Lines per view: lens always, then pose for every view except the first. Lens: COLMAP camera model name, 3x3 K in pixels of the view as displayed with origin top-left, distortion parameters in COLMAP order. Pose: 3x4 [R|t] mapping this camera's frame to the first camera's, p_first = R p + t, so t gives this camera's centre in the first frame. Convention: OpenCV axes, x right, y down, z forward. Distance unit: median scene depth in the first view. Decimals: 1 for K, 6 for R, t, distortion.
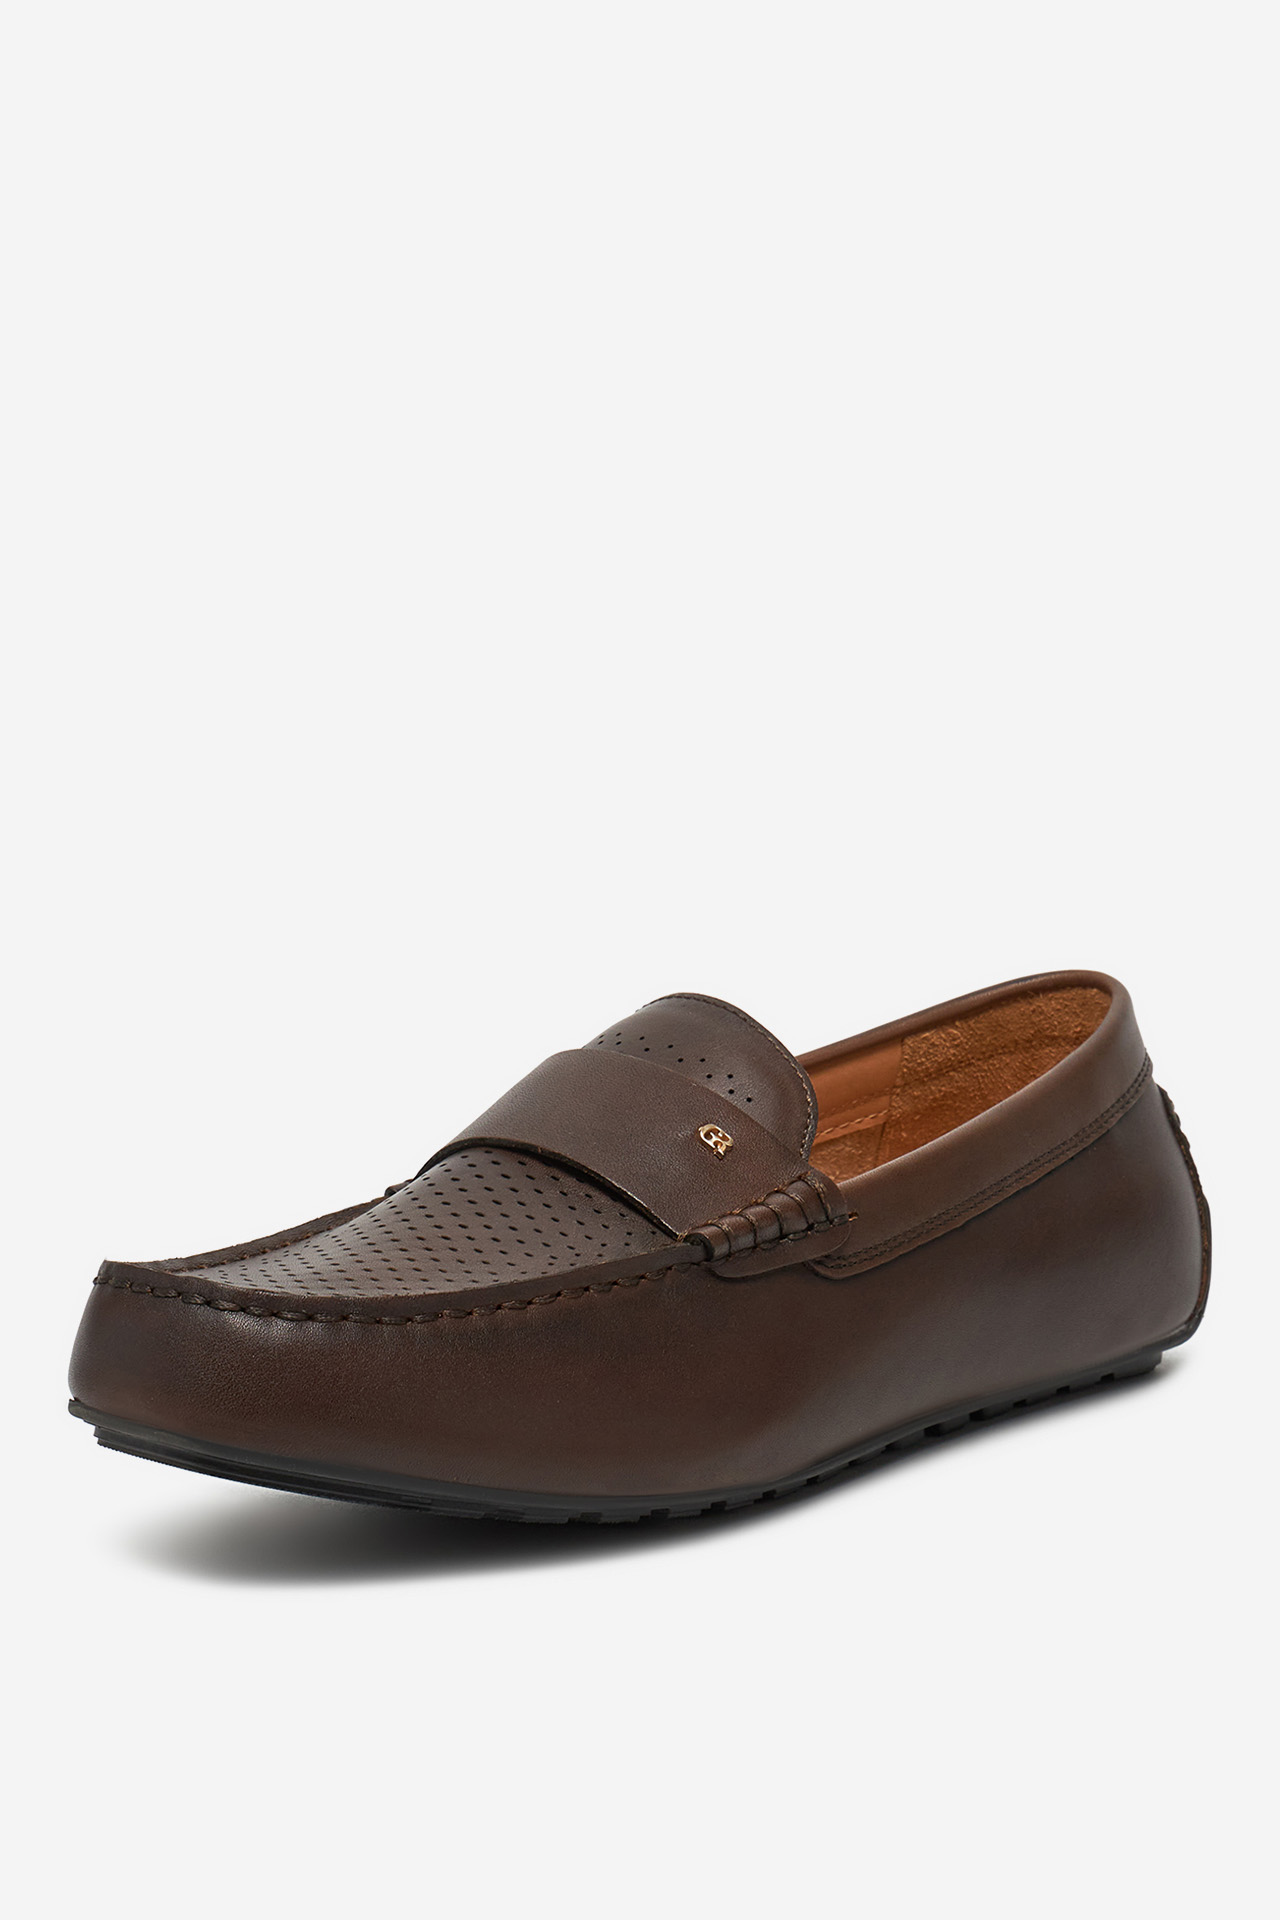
lens RADIAL K [[3672.0, 0, 643.6], [0, 3672.0, 964.2], [0, 0, 1]] dist [-0.566127, 0.000000]
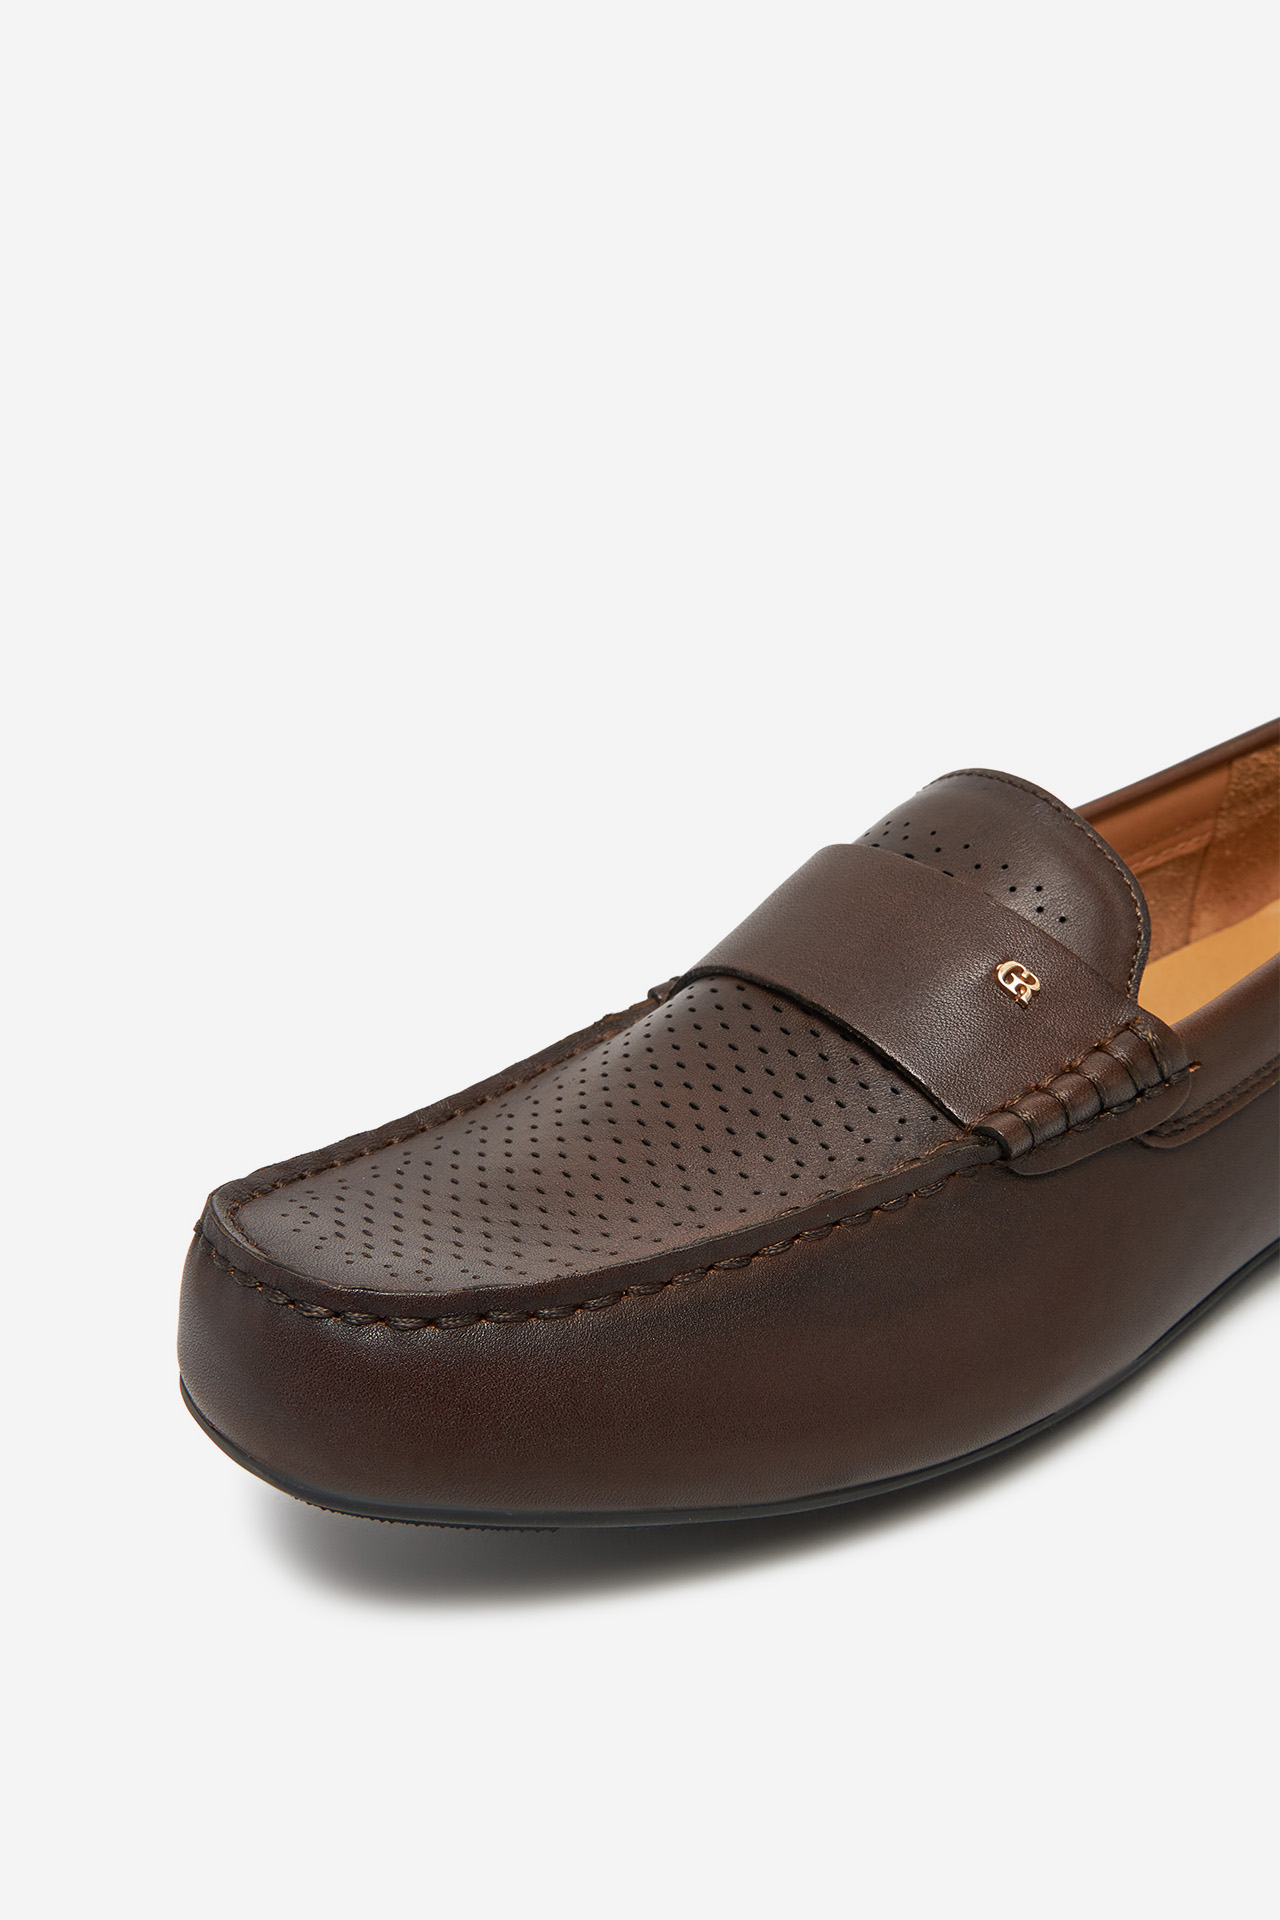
lens RADIAL K [[1691.4, 0, 634.7], [0, 1691.4, 956.5], [0, 0, 1]] dist [-0.007511, 0.015799]
pose [[0.974377, 0.006566, -0.224827, 0.021054], [0.043592, 0.975108, 0.217403, -0.041233], [0.220658, -0.221633, 0.949836, 0.632867]]
